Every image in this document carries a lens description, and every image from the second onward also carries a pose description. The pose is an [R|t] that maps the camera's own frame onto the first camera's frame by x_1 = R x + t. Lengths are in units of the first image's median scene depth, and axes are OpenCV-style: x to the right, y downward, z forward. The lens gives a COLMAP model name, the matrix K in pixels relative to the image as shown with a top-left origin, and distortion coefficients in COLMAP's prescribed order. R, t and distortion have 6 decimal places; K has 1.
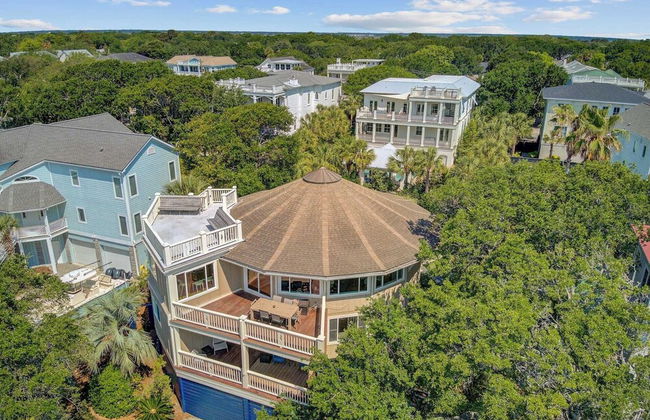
lens RADIAL K [[464.4, 0, 322.7], [0, 464.4, 216.3], [0, 0, 1]] dist [0.139931, -0.264100]
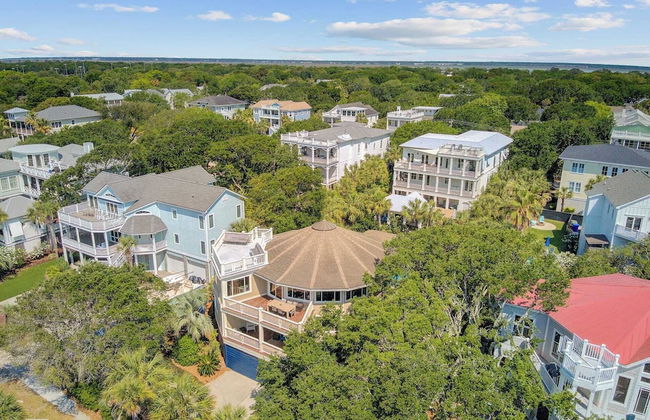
lens RADIAL K [[464.4, 0, 322.7], [0, 464.4, 216.3], [0, 0, 1]] dist [0.139931, -0.264100]
pose [[0.984615, 0.053901, -0.166216, 0.189819], [-0.062810, 0.996831, -0.048816, -0.031275], [0.163058, 0.058505, 0.984880, -0.398434]]
